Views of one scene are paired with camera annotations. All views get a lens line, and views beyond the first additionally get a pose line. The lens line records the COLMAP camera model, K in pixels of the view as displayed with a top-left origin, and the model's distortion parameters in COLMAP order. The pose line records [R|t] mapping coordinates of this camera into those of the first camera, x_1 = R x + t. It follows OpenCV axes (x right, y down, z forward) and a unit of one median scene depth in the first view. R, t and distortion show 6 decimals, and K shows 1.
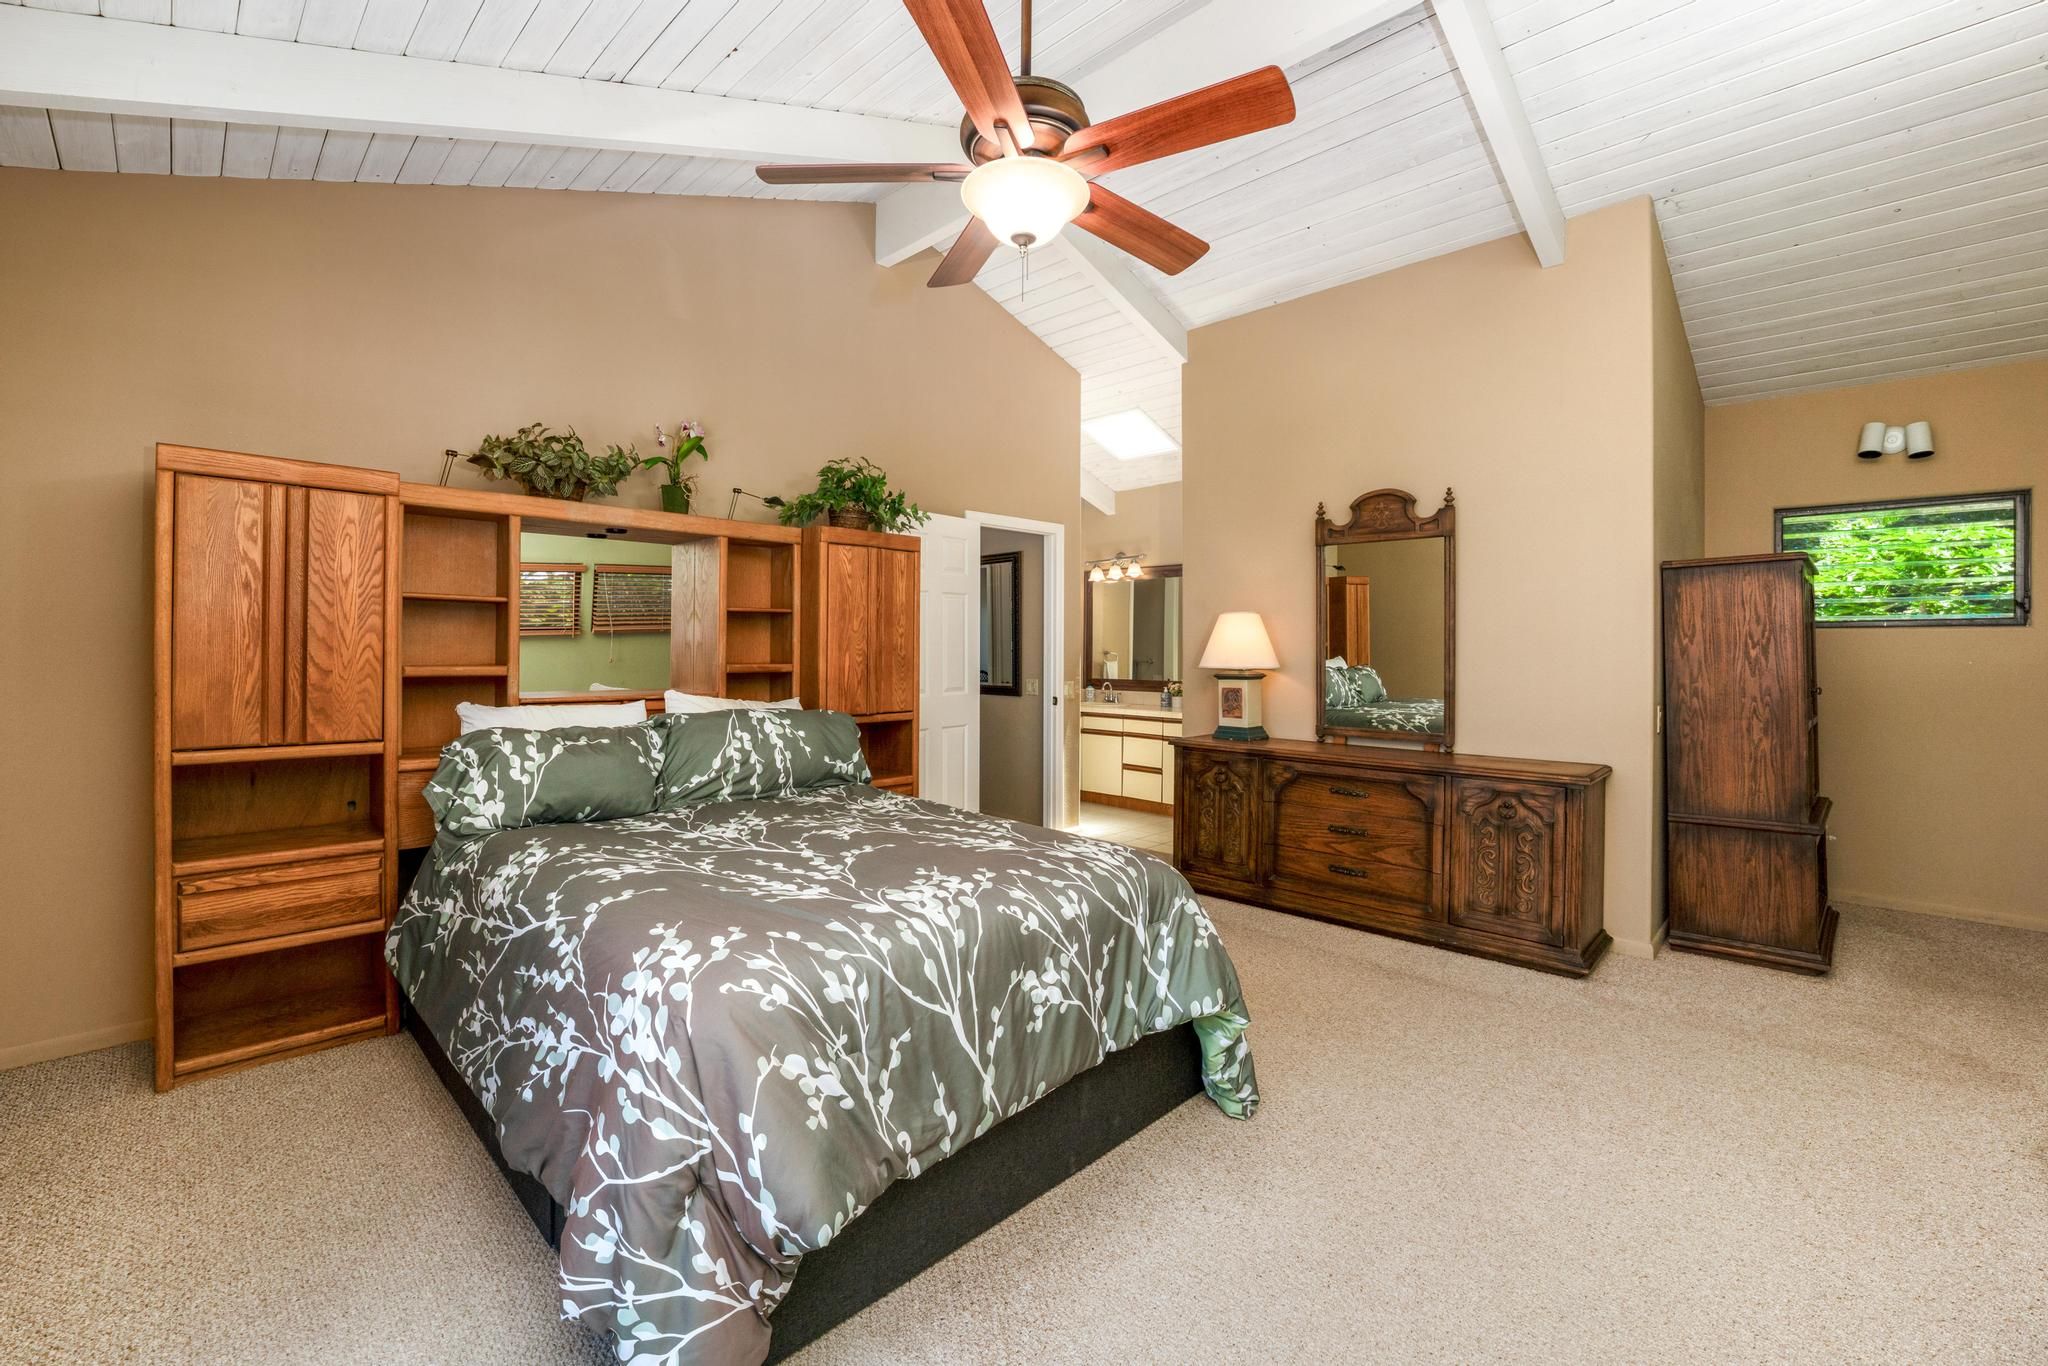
lens RADIAL K [[866.1, 0, 1023.0], [0, 866.1, 638.8], [0, 0, 1]] dist [-0.000064, 0.000005]
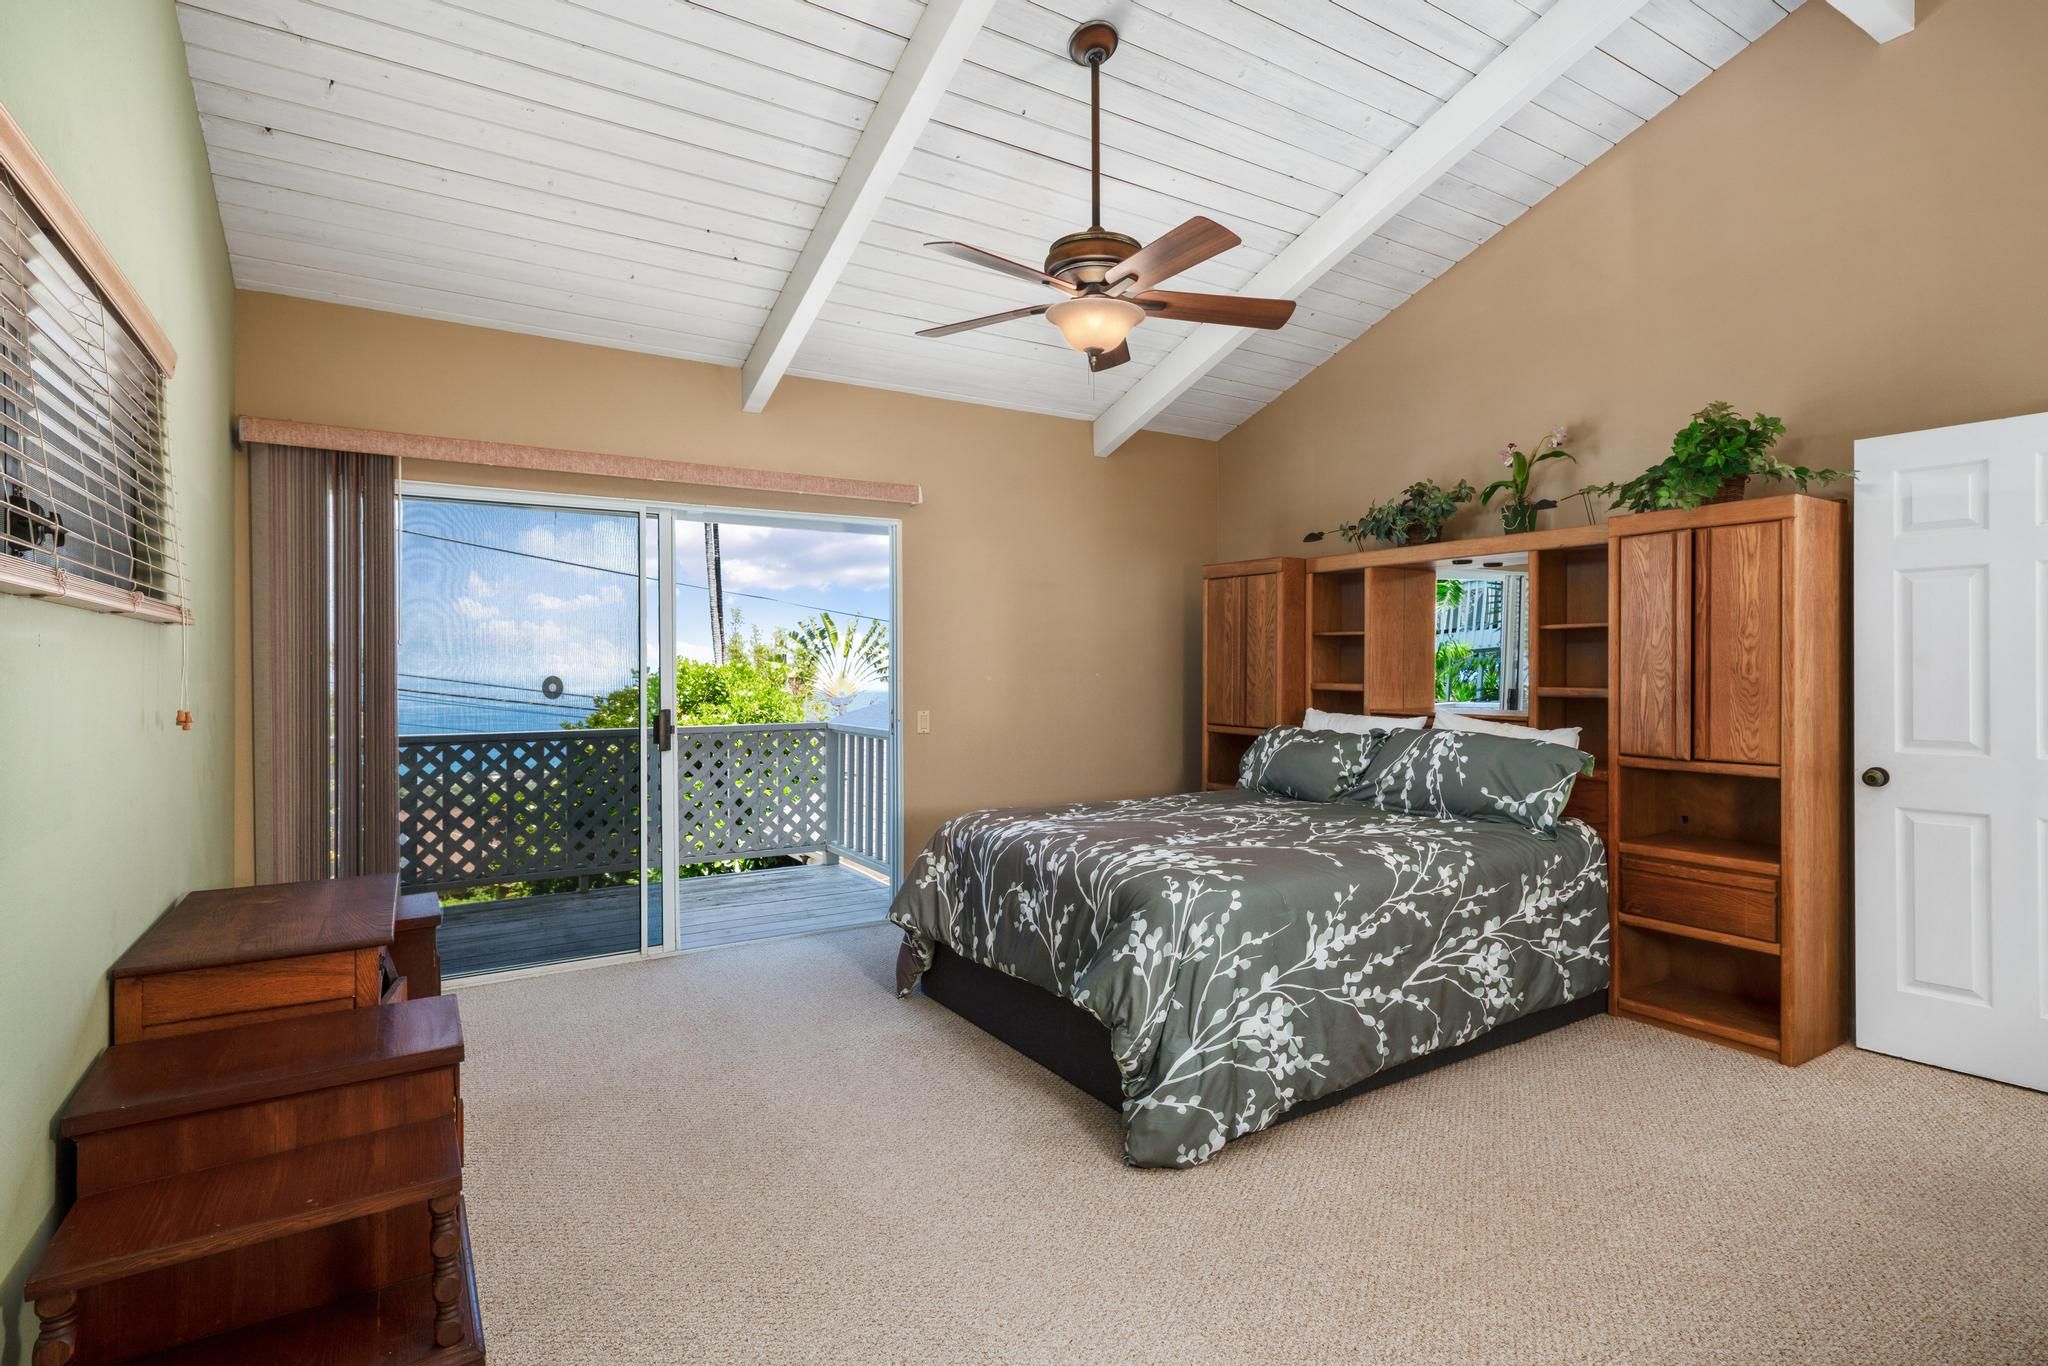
lens RADIAL K [[1010.8, 0, 1024.0], [0, 1010.8, 683.0], [0, 0, 1]] dist [0.000277, -0.000002]
pose [[-0.234908, 0.004057, -0.972009, 1.411627], [0.004654, 0.999985, 0.003050, 0.031861], [0.972007, -0.003807, -0.234923, 1.207325]]
